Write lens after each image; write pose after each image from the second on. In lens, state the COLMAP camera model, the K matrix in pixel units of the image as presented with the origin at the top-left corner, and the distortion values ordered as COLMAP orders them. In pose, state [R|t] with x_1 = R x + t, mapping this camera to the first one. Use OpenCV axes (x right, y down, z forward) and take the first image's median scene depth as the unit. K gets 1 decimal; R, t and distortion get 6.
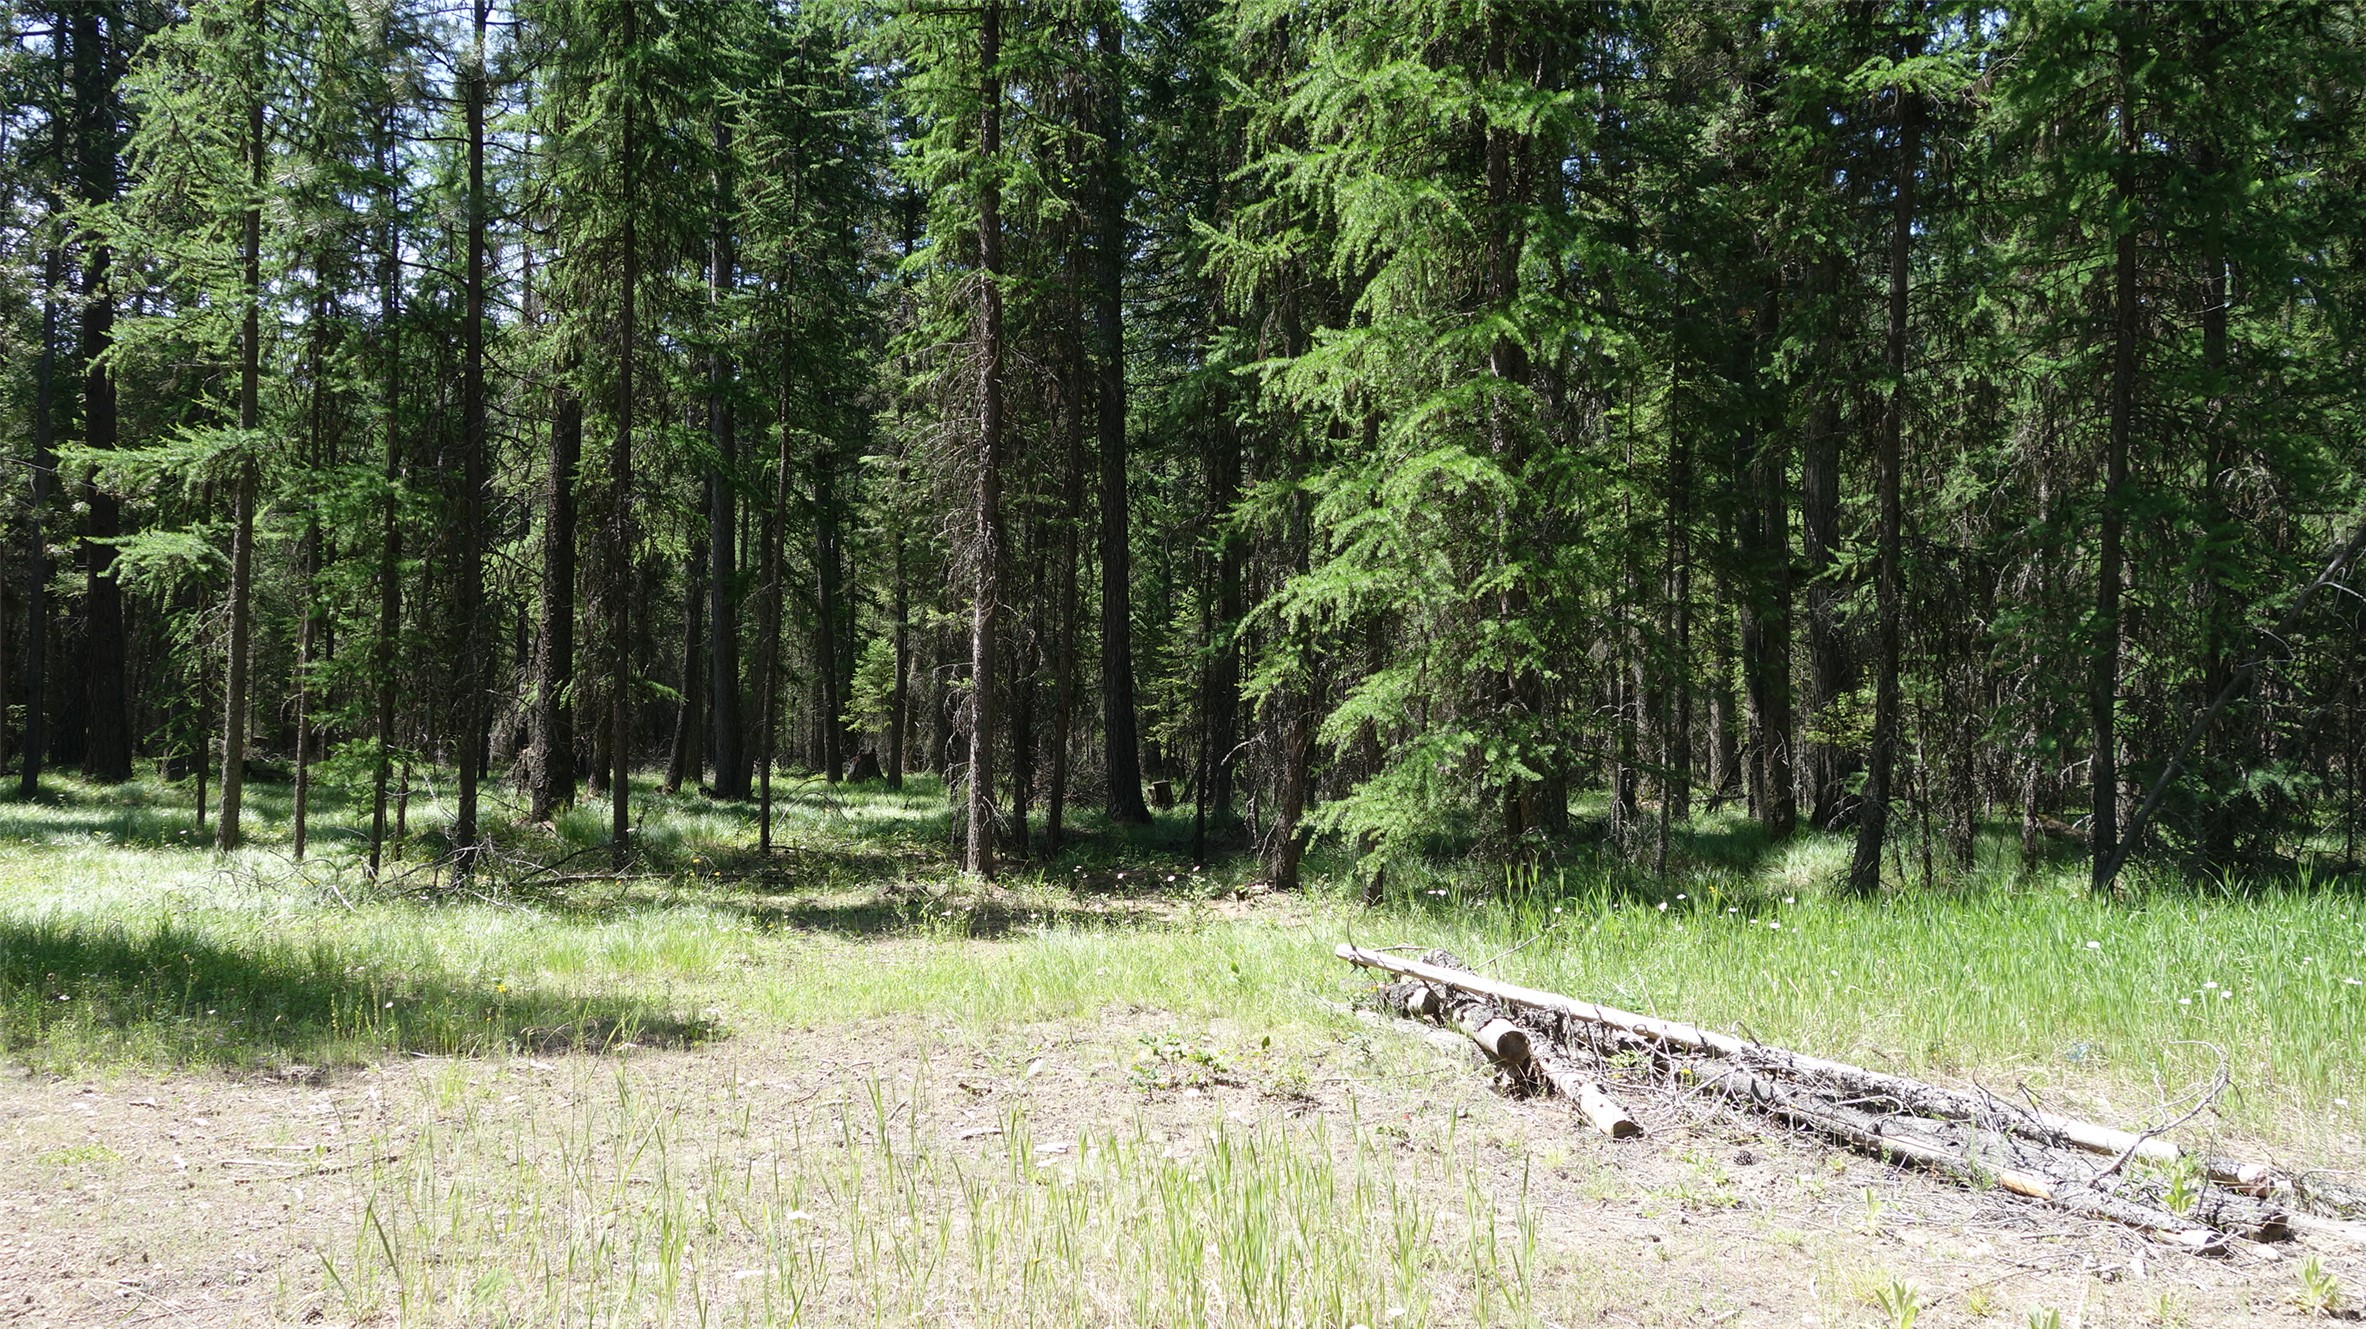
lens RADIAL K [[1953.5, 0, 1183.0], [0, 1953.5, 664.5], [0, 0, 1]] dist [-0.000934, 0.001903]
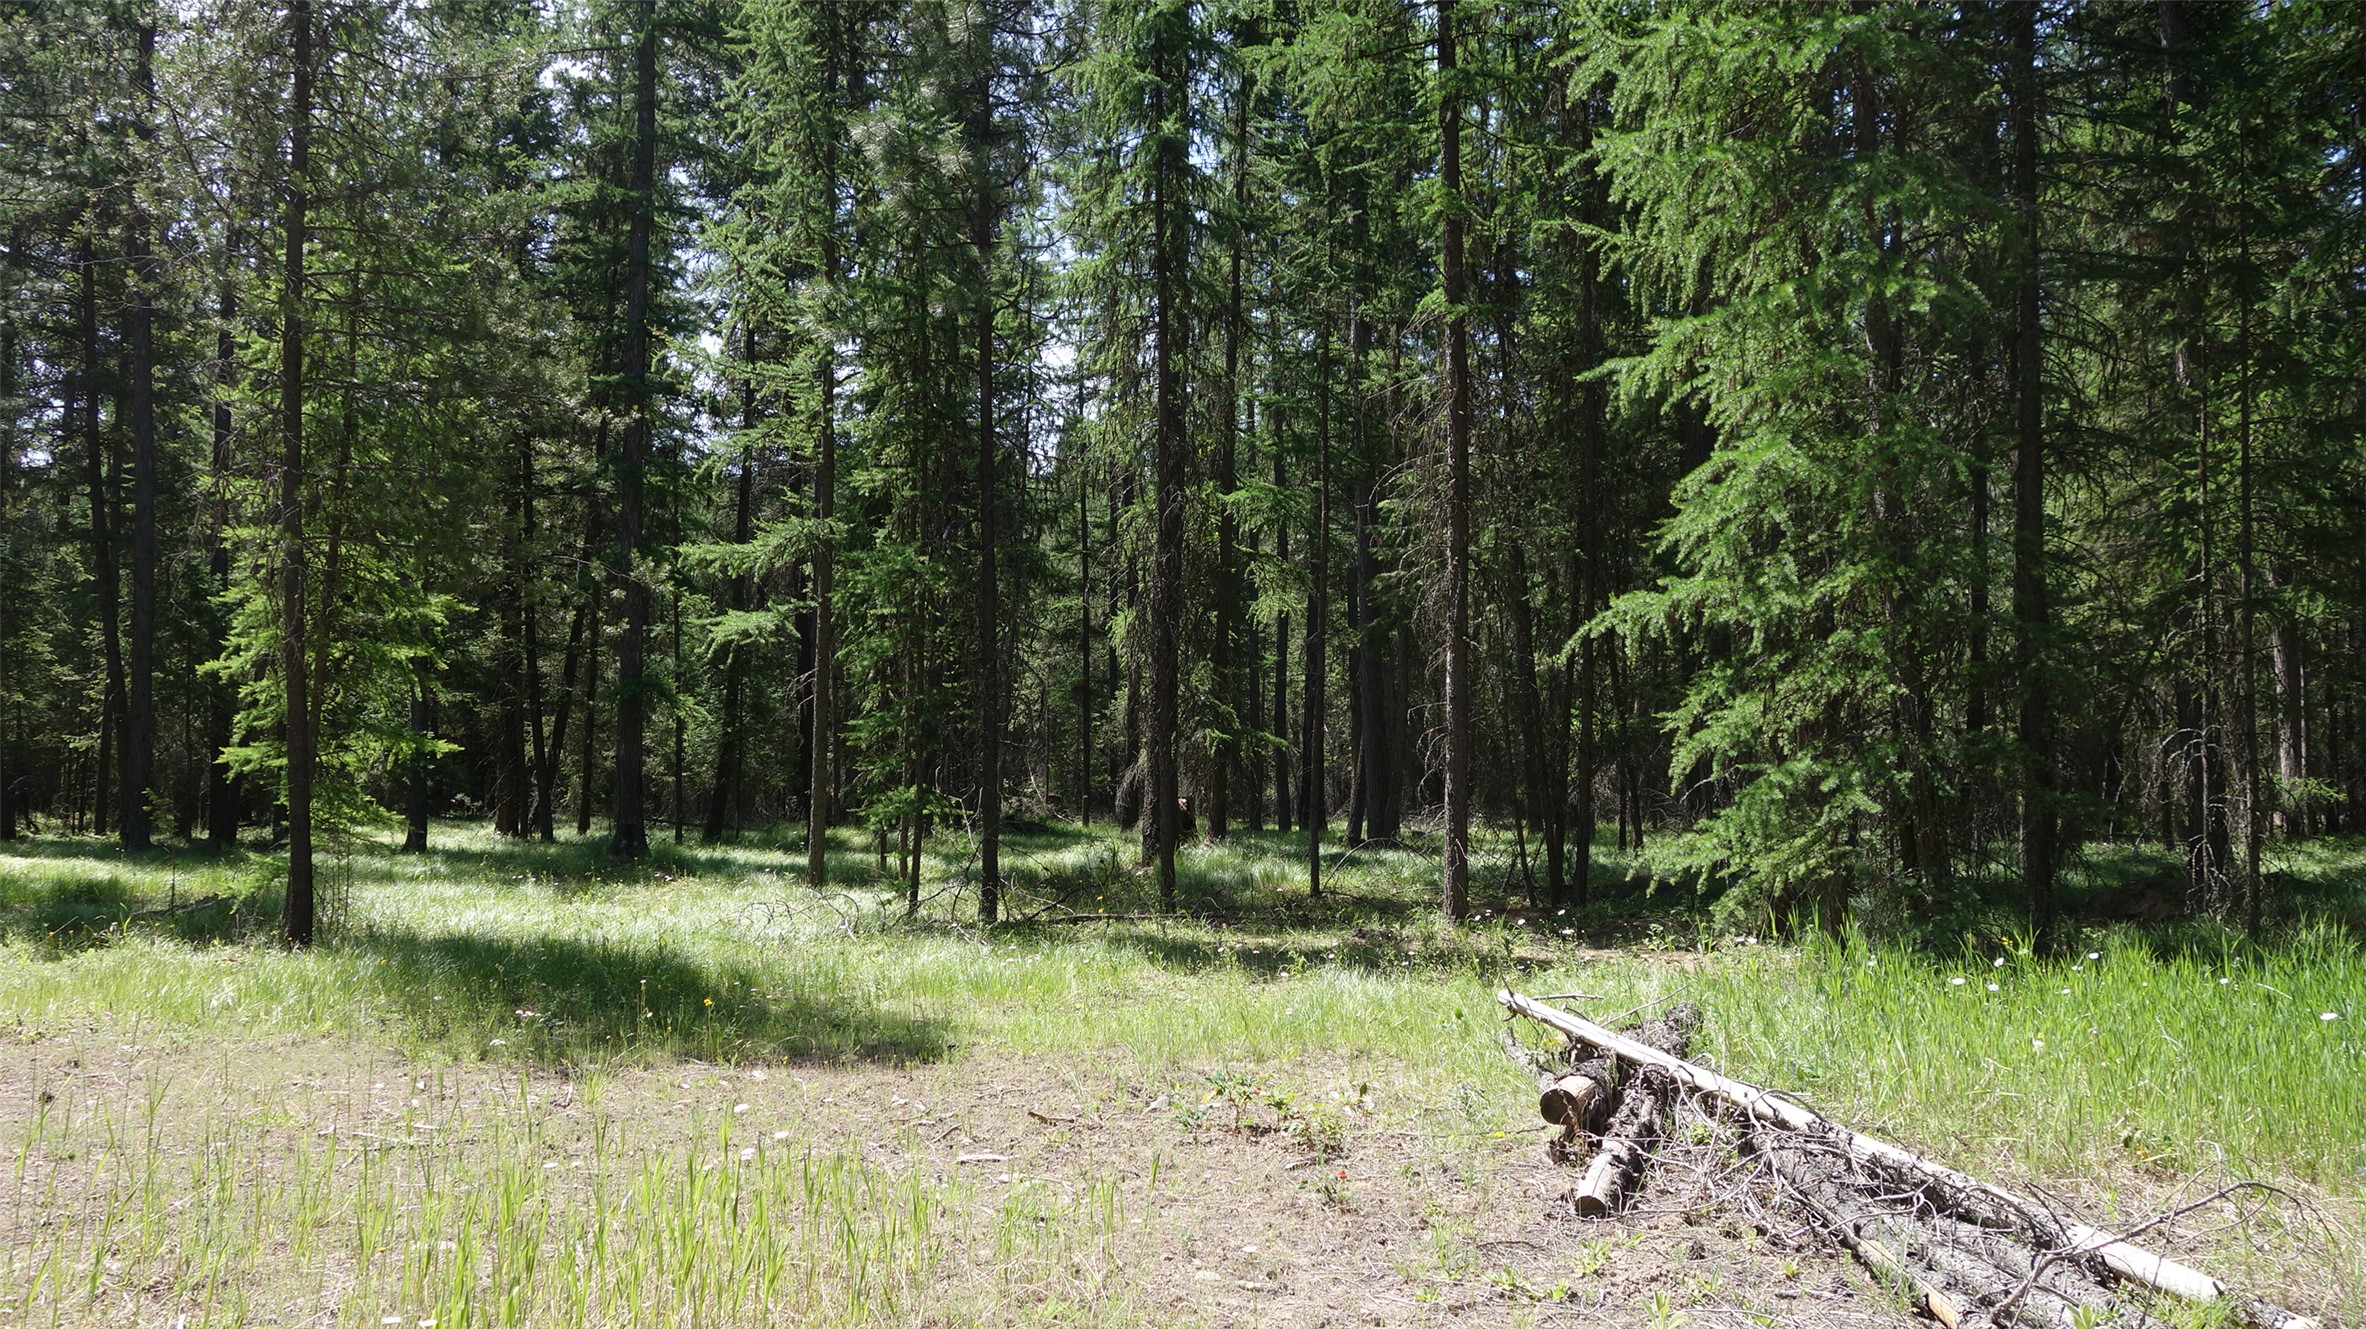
lens RADIAL K [[1940.3, 0, 1183.0], [0, 1940.3, 664.5], [0, 0, 1]] dist [0.000348, 0.000024]
pose [[0.897473, -0.041333, -0.439129, 0.242600], [0.028432, 0.998950, -0.035918, 0.013832], [0.440153, 0.019750, 0.897706, 0.083204]]
